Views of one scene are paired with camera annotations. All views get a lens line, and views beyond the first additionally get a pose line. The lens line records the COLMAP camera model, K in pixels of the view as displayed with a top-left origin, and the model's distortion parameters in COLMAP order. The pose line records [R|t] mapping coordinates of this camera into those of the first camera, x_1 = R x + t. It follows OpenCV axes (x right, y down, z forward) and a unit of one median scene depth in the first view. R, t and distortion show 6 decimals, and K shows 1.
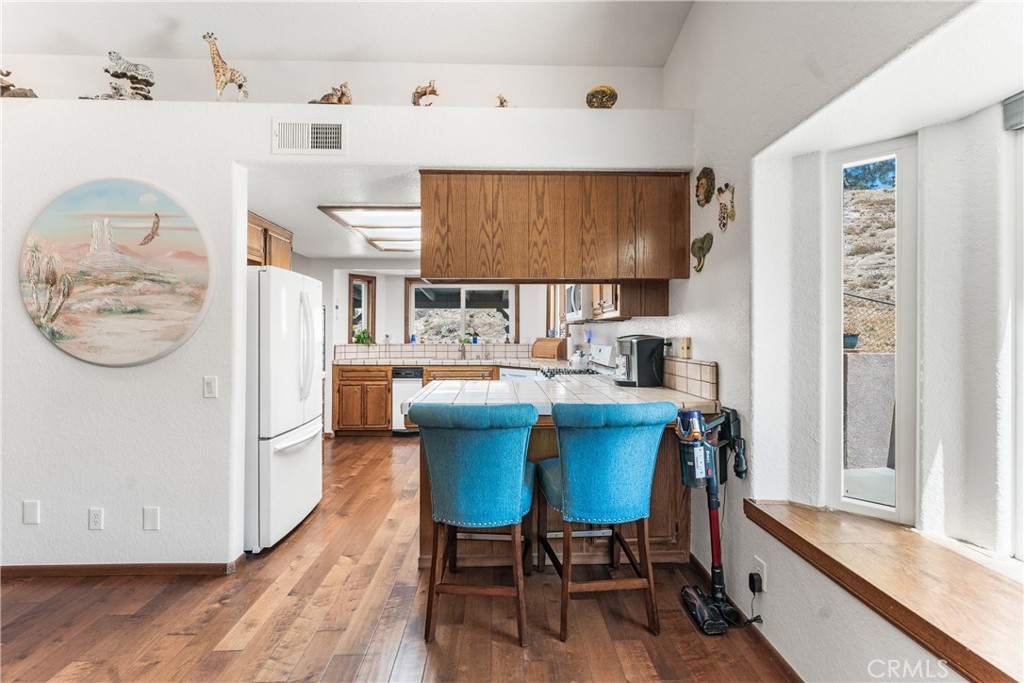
lens RADIAL K [[412.3, 0, 515.9], [0, 412.3, 328.6], [0, 0, 1]] dist [-0.001667, 0.000349]
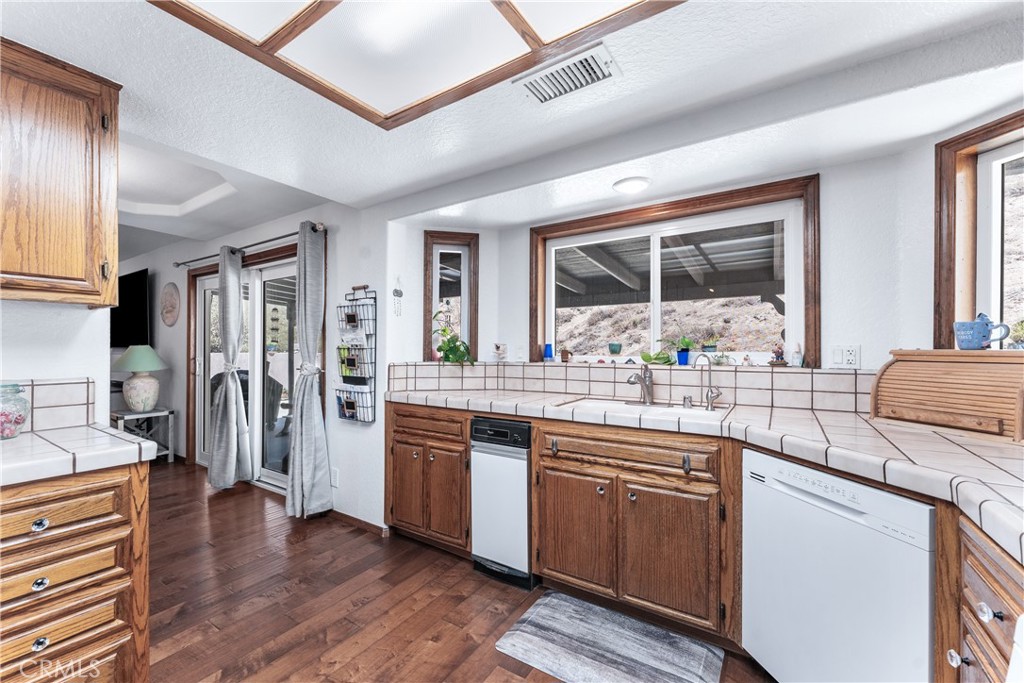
lens RADIAL K [[412.3, 0, 511.8], [0, 412.3, 348.3], [0, 0, 1]] dist [-0.001667, 0.000349]
pose [[0.813762, -0.002478, -0.581193, -0.003157], [0.008839, 0.999928, 0.008113, 0.034010], [0.581131, -0.011739, 0.813725, 1.303804]]
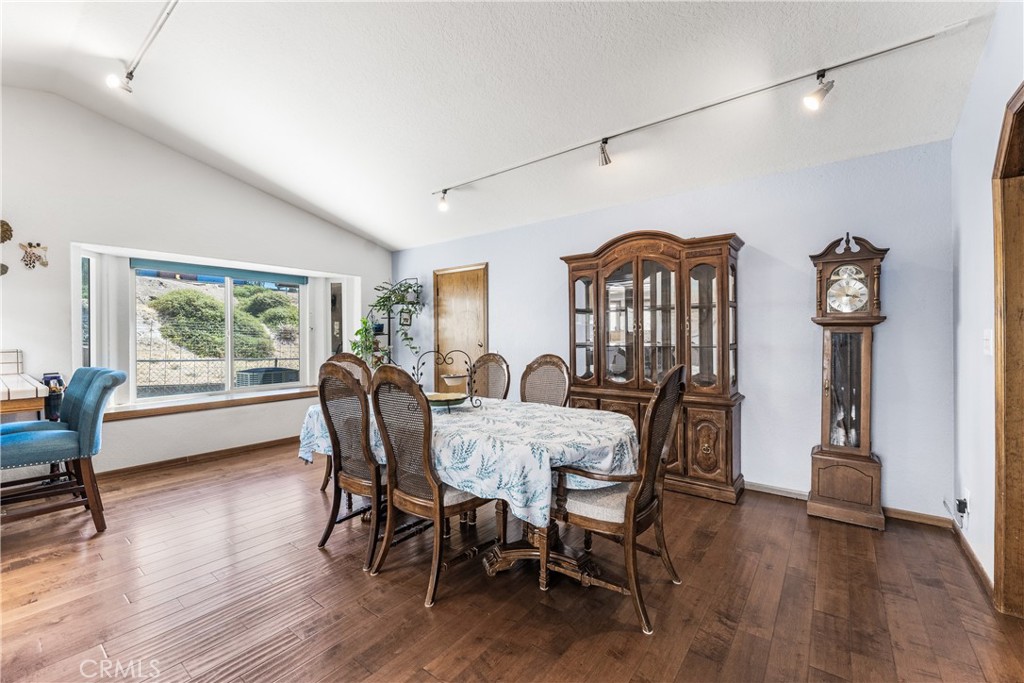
lens RADIAL K [[412.3, 0, 520.2], [0, 412.3, 338.9], [0, 0, 1]] dist [-0.001667, 0.000349]
pose [[-0.766998, 0.000468, 0.641649, -1.597496], [-0.000104, 1.000000, -0.000853, 0.032788], [-0.641649, -0.000722, -0.766998, 0.782344]]
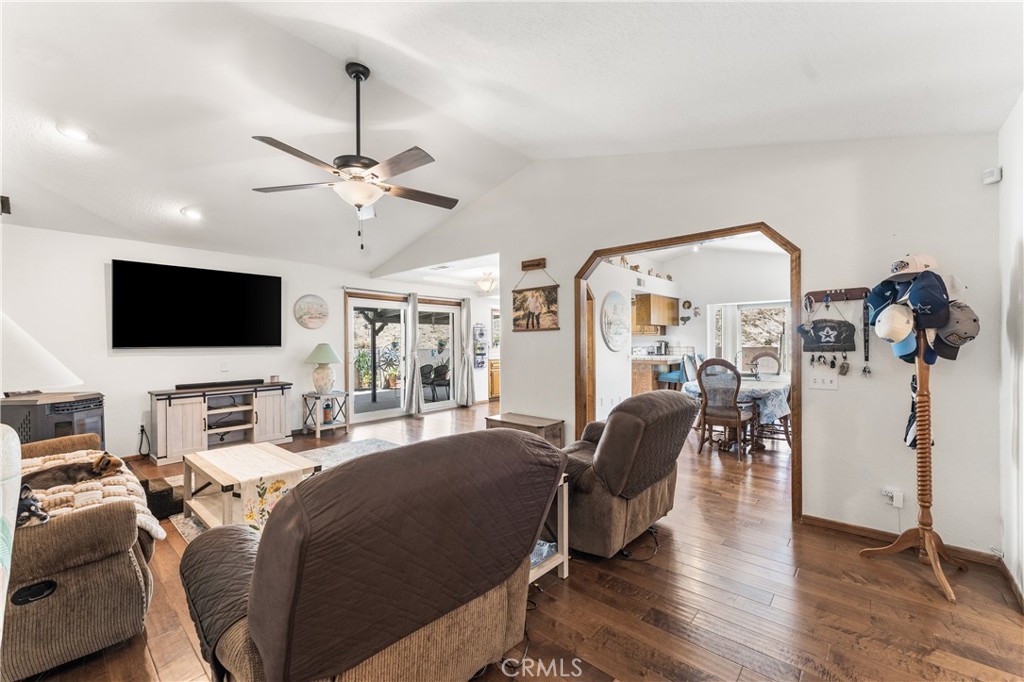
lens RADIAL K [[412.3, 0, 514.1], [0, 412.3, 341.2], [0, 0, 1]] dist [-0.001667, 0.000349]
pose [[0.690477, -0.006008, 0.723329, -3.184847], [0.000709, 0.999971, 0.007628, -0.008033], [-0.723354, -0.004754, 0.690461, -0.516368]]
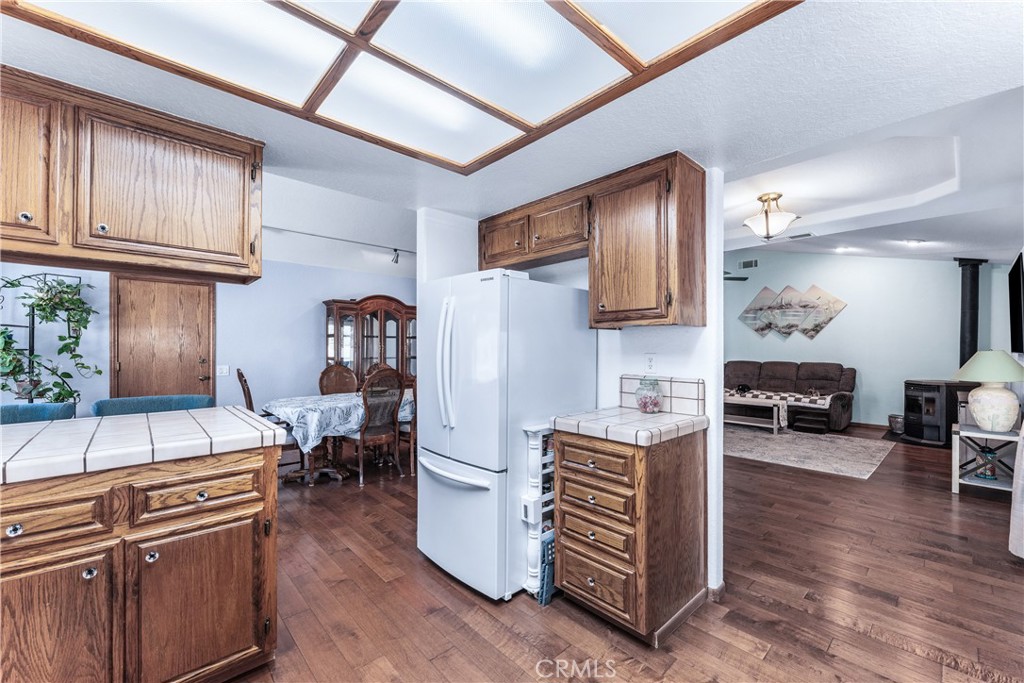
lens RADIAL K [[412.3, 0, 510.9], [0, 412.3, 345.9], [0, 0, 1]] dist [-0.001667, 0.000349]
pose [[-0.769007, -0.007177, -0.639201, -0.085000], [0.003121, 0.999883, -0.014982, 0.023046], [0.639233, -0.013517, -0.768894, 1.832036]]
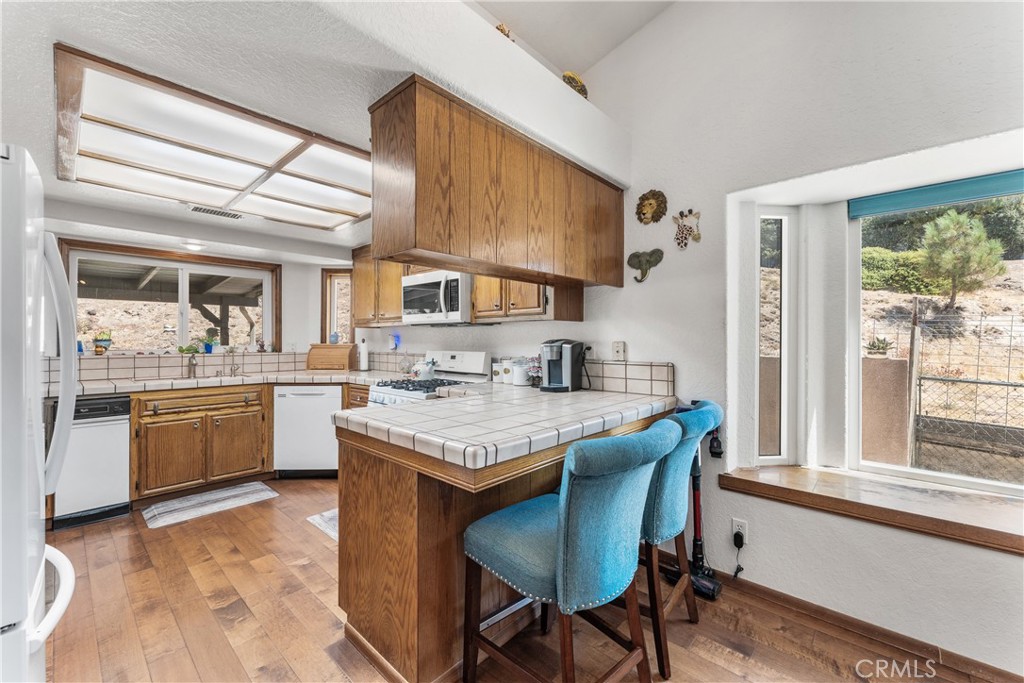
lens RADIAL K [[412.3, 0, 505.4], [0, 412.3, 336.4], [0, 0, 1]] dist [-0.001667, 0.000349]
pose [[0.708980, 0.007918, 0.705185, -0.519535], [-0.009291, 0.999955, -0.001887, 0.011604], [-0.705168, -0.005214, 0.709021, 0.410925]]
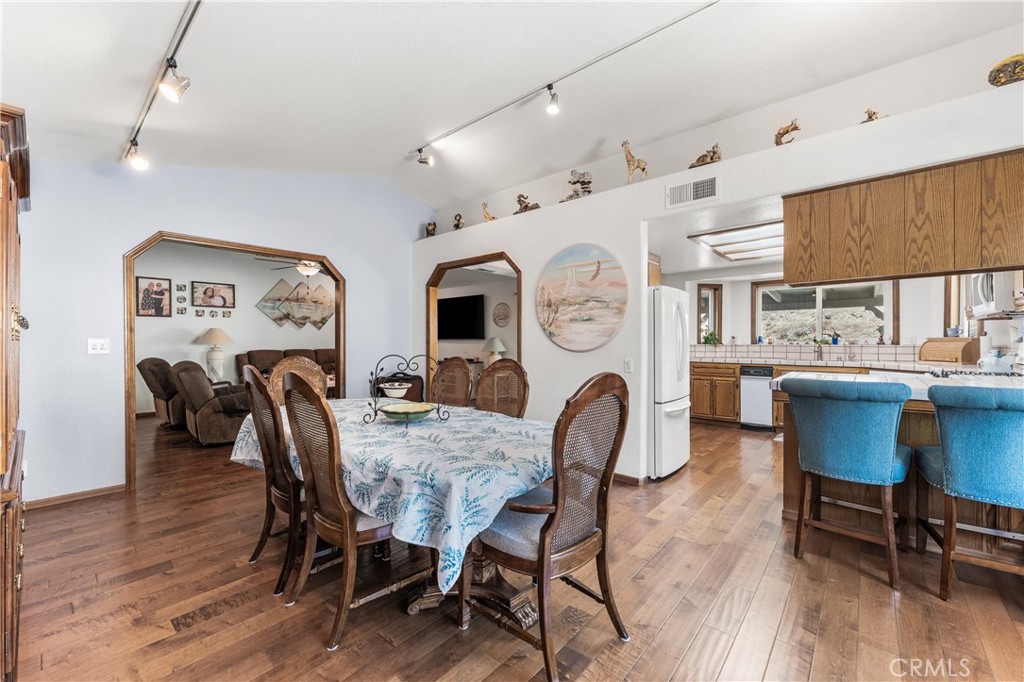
lens RADIAL K [[412.3, 0, 512.4], [0, 412.3, 342.6], [0, 0, 1]] dist [-0.001667, 0.000349]
pose [[0.727729, -0.000963, -0.685865, 0.021647], [0.011990, 0.999864, 0.011317, 0.026779], [0.685760, -0.016459, 0.727641, -0.416415]]
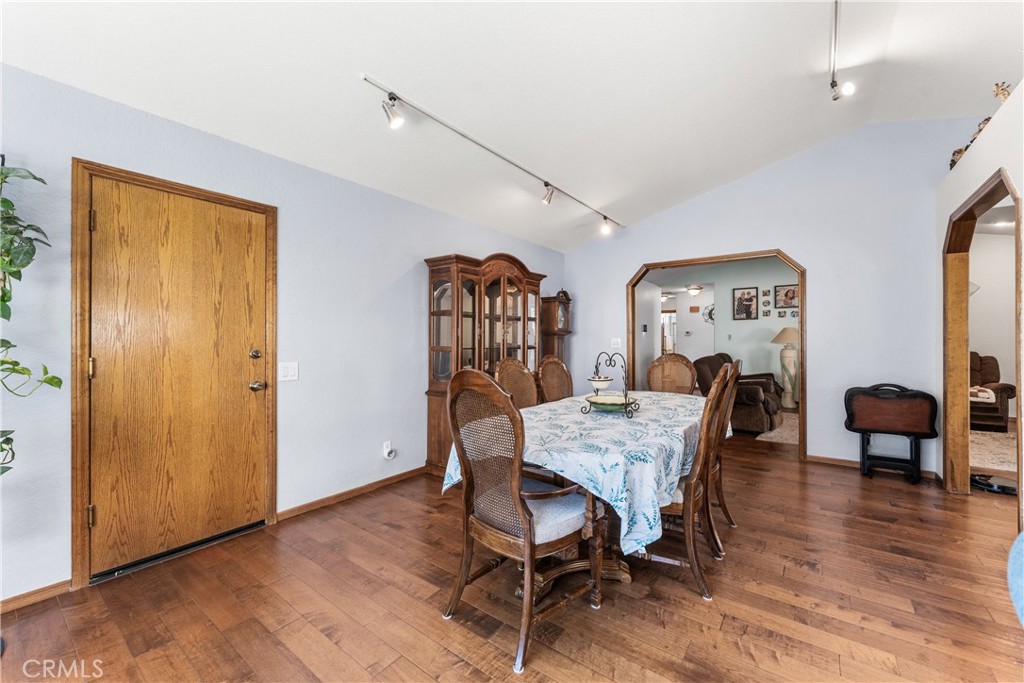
lens RADIAL K [[412.3, 0, 515.0], [0, 412.3, 338.0], [0, 0, 1]] dist [-0.001667, 0.000349]
pose [[-0.633044, -0.005958, -0.774093, 0.175054], [0.005802, 0.999906, -0.012441, 0.036084], [0.774094, -0.012367, -0.632950, 0.570807]]
